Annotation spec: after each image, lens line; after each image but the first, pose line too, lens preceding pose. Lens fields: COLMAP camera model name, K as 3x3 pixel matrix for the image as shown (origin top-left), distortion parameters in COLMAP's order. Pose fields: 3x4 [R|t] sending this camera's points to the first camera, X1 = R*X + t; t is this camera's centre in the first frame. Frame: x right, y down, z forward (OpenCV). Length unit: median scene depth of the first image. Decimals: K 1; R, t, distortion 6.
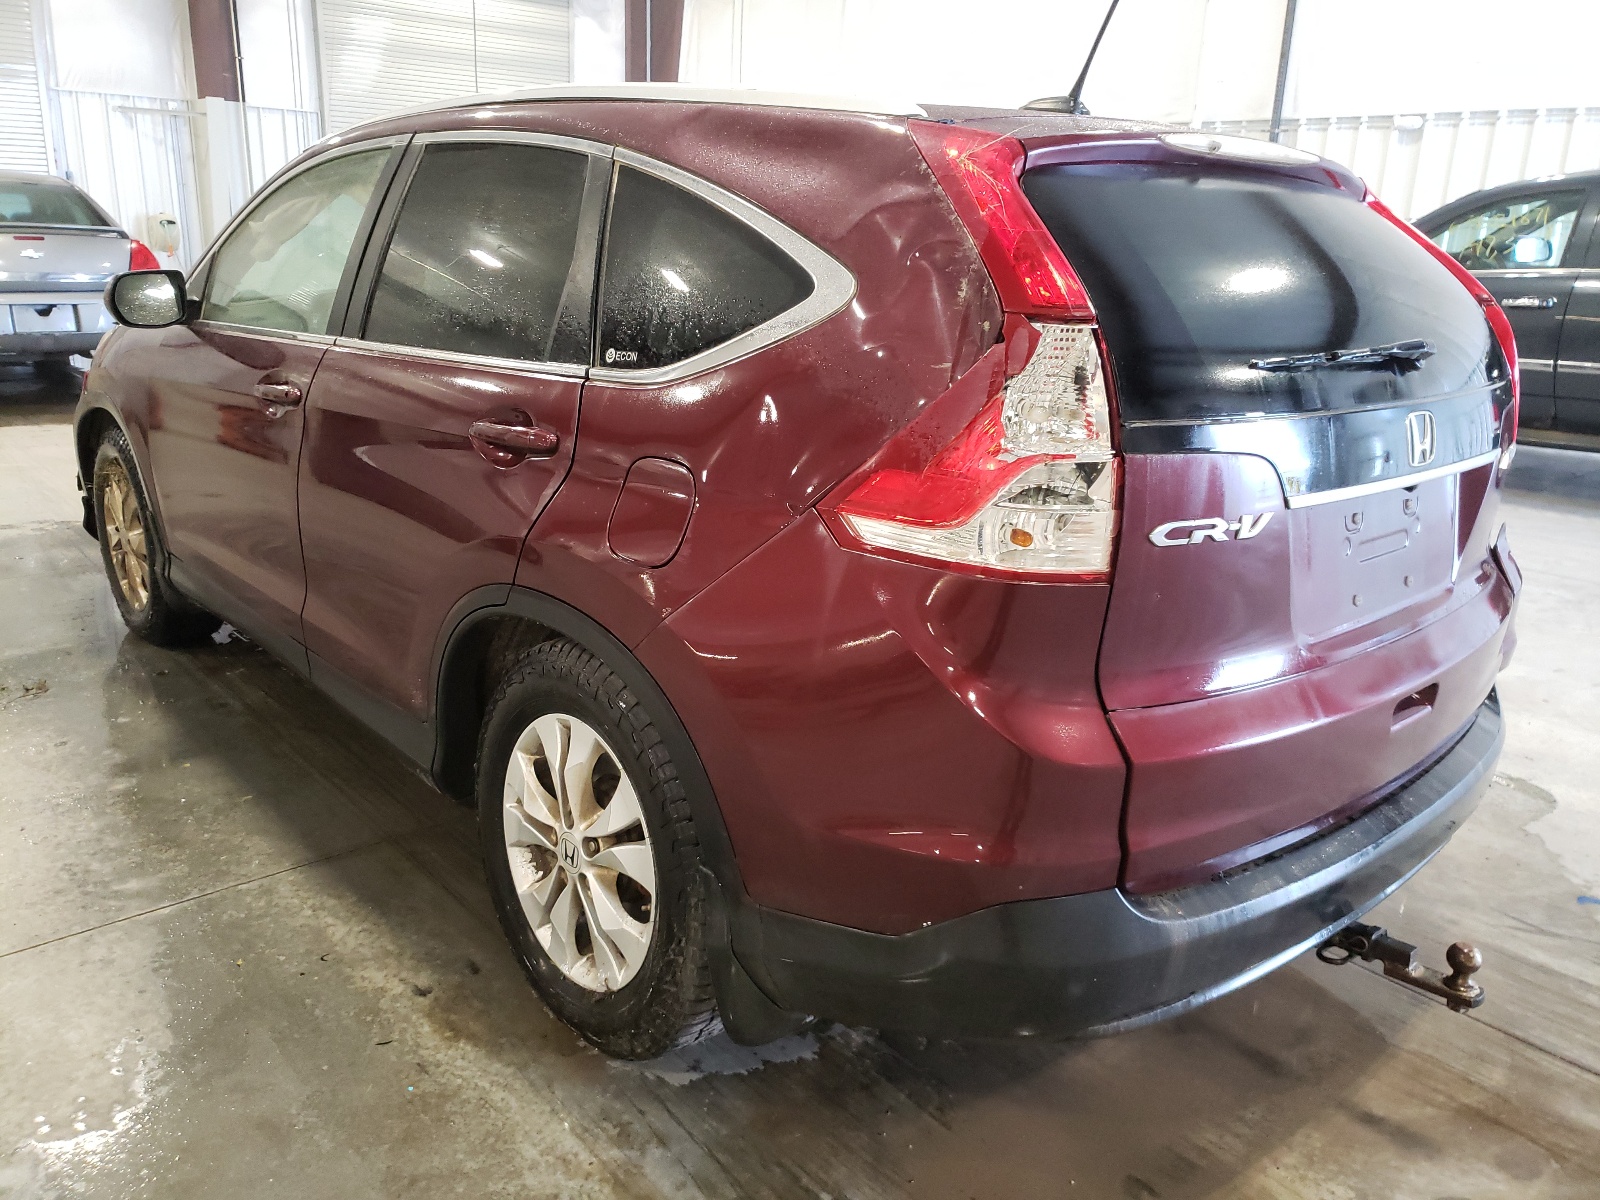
lens RADIAL K [[1327.0, 0, 778.1], [0, 1327.0, 599.0], [0, 0, 1]] dist [0.057981, 0.000198]
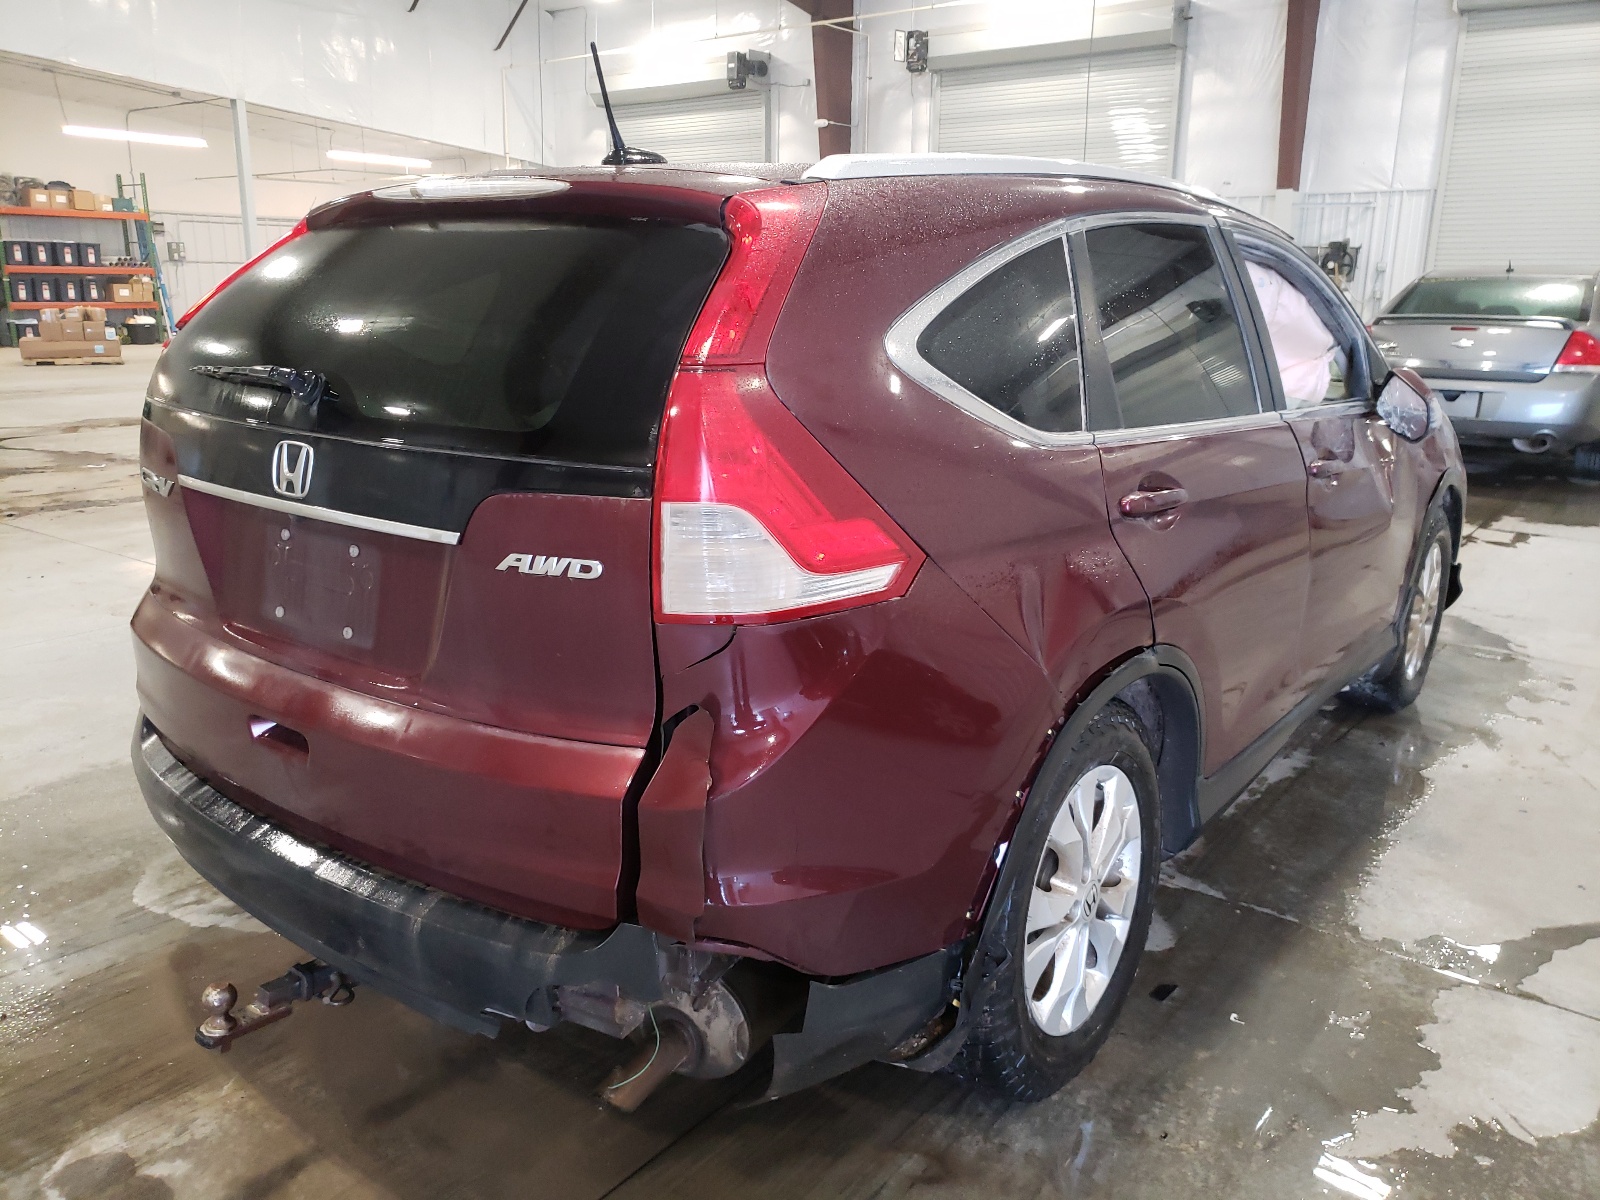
lens RADIAL K [[1327.0, 0, 778.1], [0, 1327.0, 599.0], [0, 0, 1]] dist [0.057981, 0.000198]
pose [[0.111834, 0.196935, -0.974017, 1.142341], [-0.276987, 0.947497, 0.159770, -0.212791], [0.954343, 0.251923, 0.160511, 0.919120]]
